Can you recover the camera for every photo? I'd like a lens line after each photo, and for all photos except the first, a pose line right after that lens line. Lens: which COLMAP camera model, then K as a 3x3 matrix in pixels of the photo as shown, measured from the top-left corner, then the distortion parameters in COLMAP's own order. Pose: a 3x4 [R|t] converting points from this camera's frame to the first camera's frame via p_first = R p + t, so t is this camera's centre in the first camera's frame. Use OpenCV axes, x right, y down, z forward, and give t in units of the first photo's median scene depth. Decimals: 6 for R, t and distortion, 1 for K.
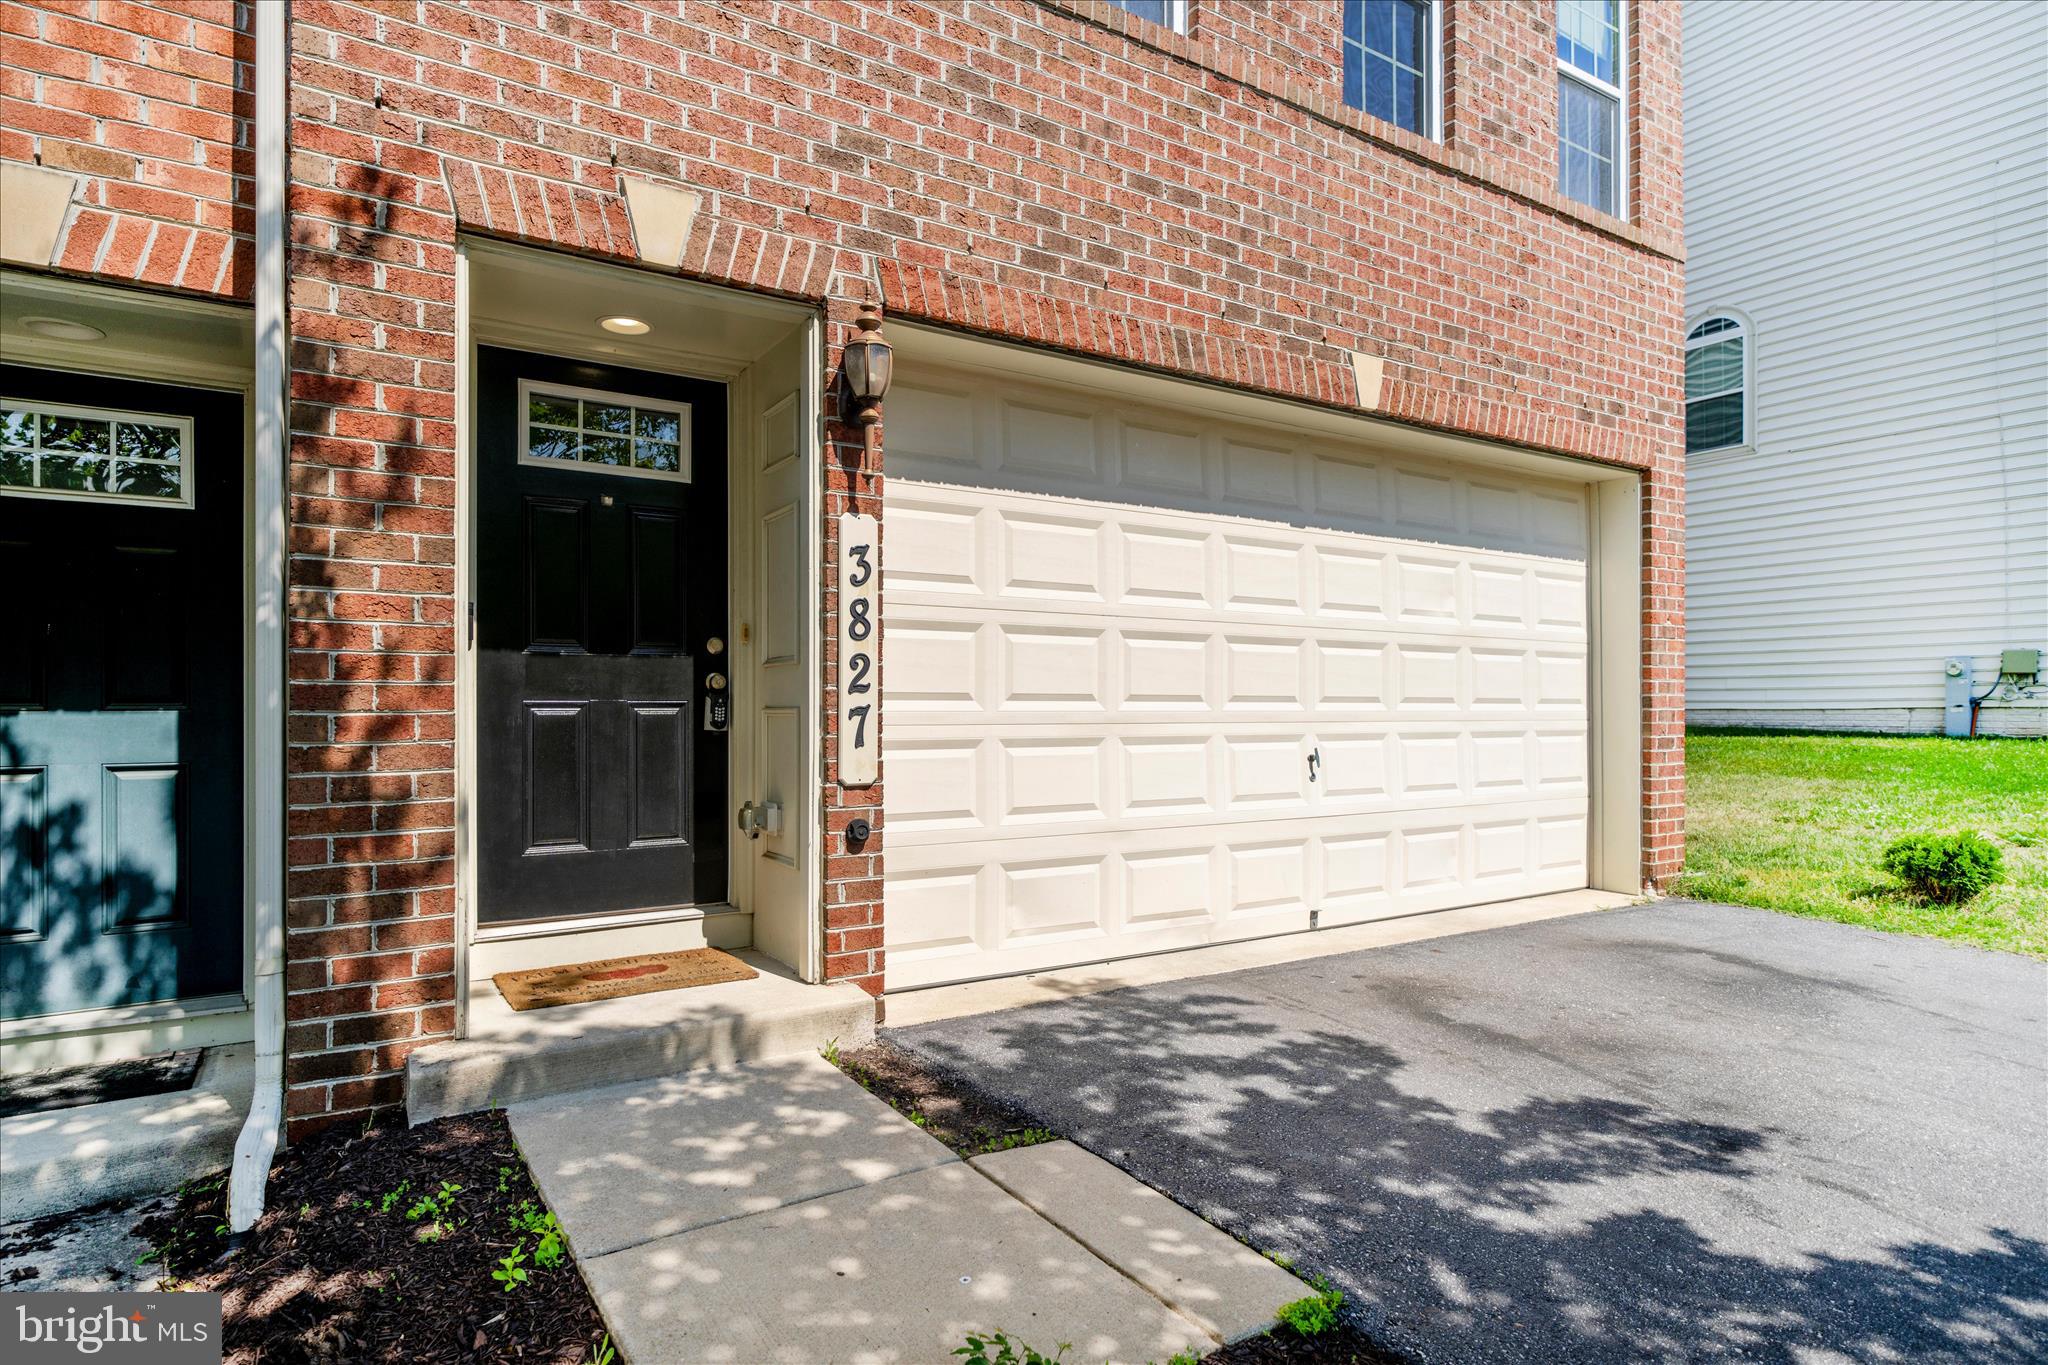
lens RADIAL K [[1120.2, 0, 1023.9], [0, 1120.2, 704.9], [0, 0, 1]] dist [-0.002249, -0.000130]
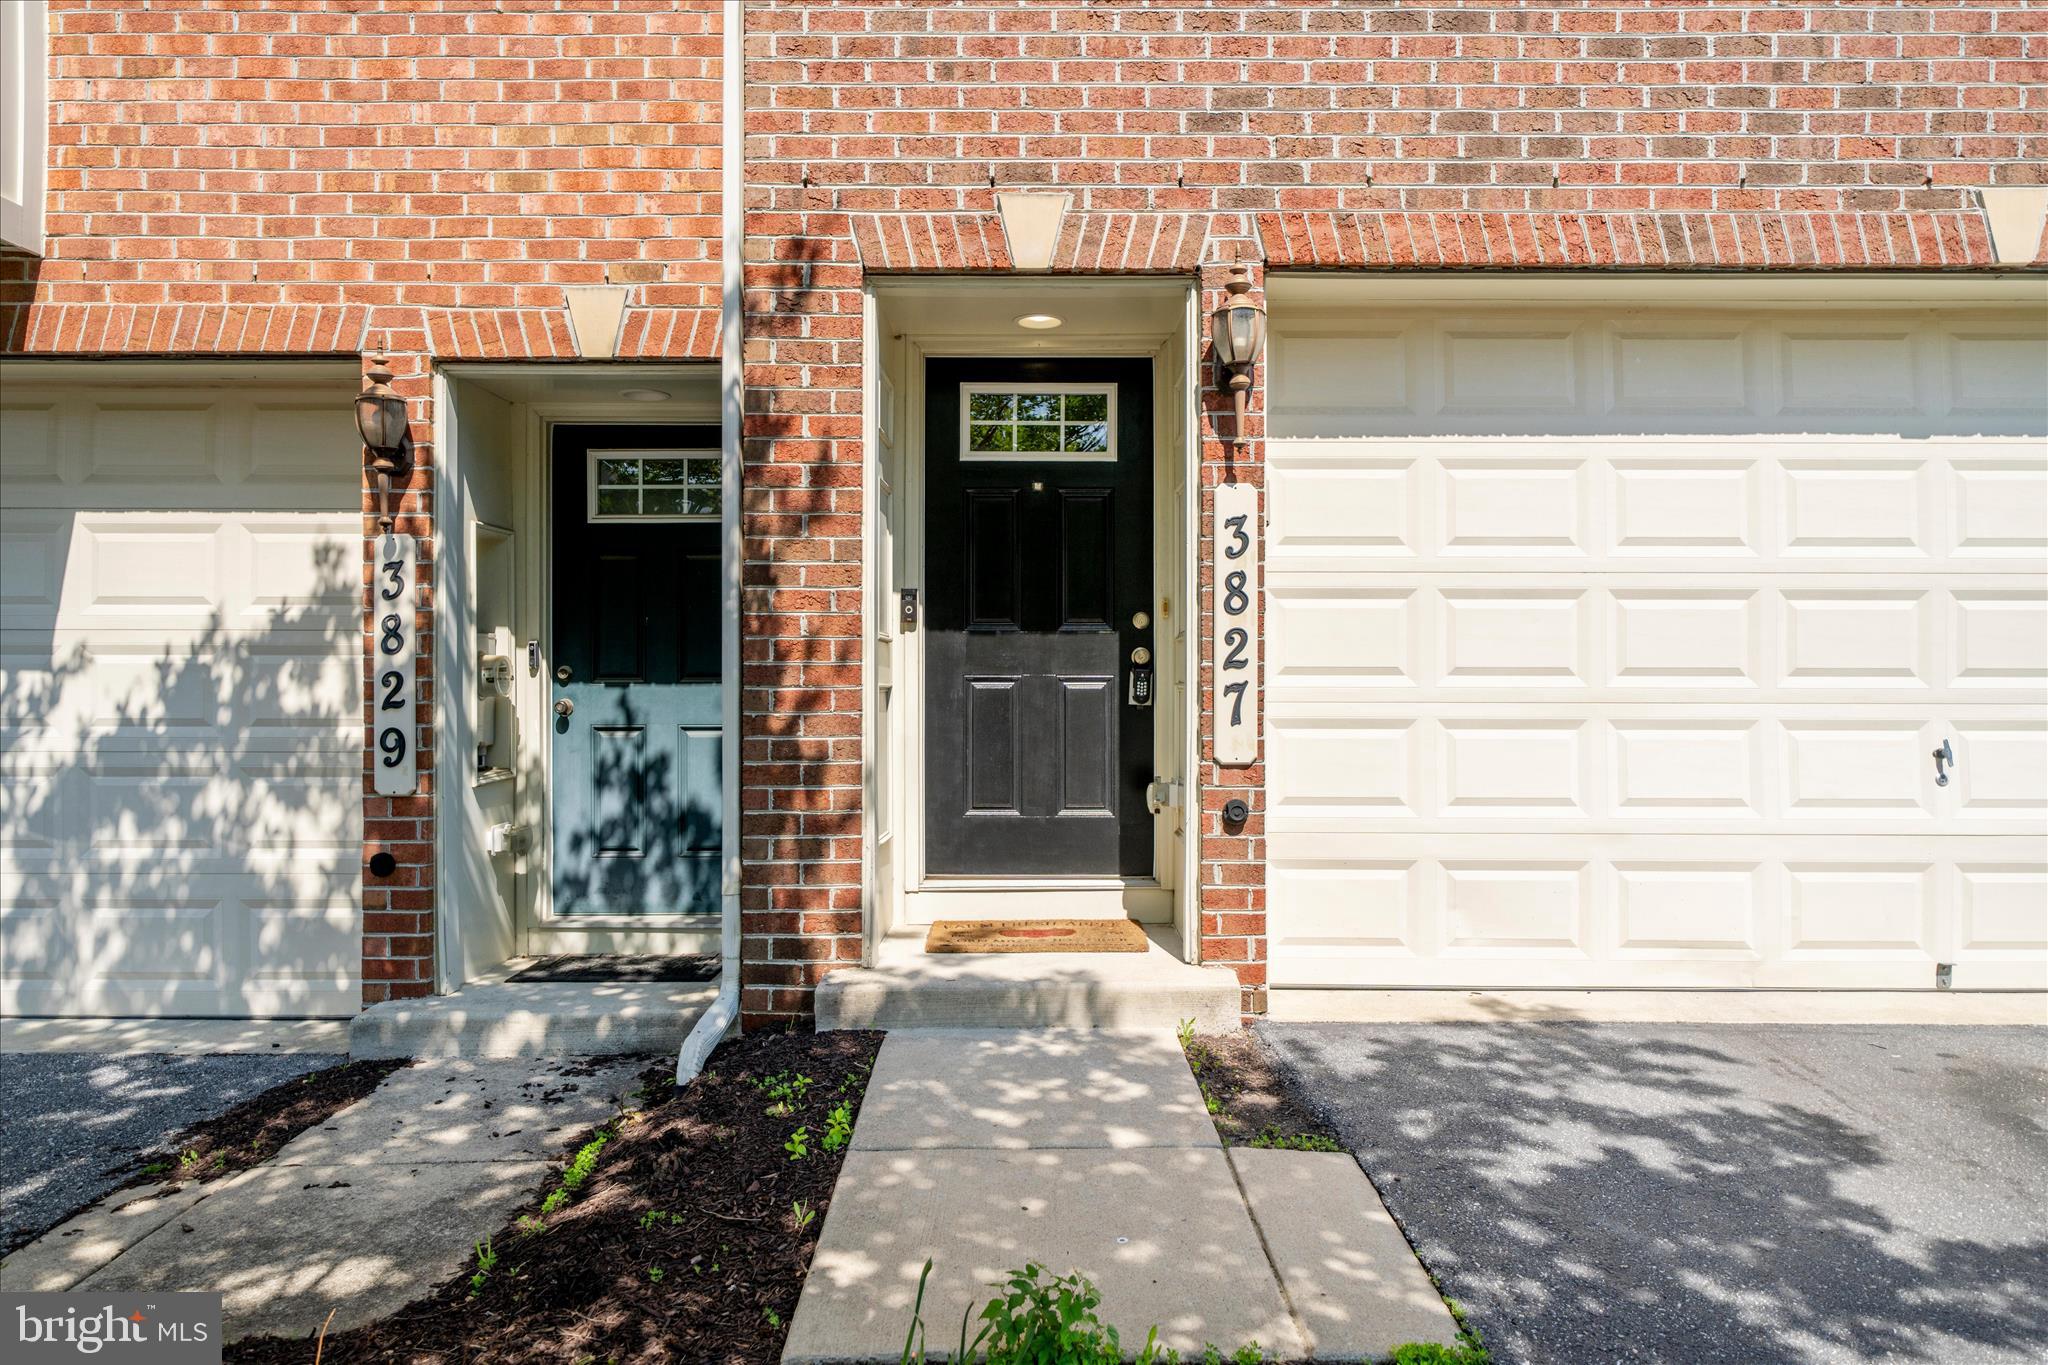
lens RADIAL K [[1285.5, 0, 1023.5], [0, 1285.5, 669.4], [0, 0, 1]] dist [-0.006500, 0.000152]
pose [[0.840783, -0.000954, -0.541371, 0.312085], [0.000345, 0.999999, -0.001226, -0.009399], [0.541371, 0.000844, 0.840783, -0.031758]]
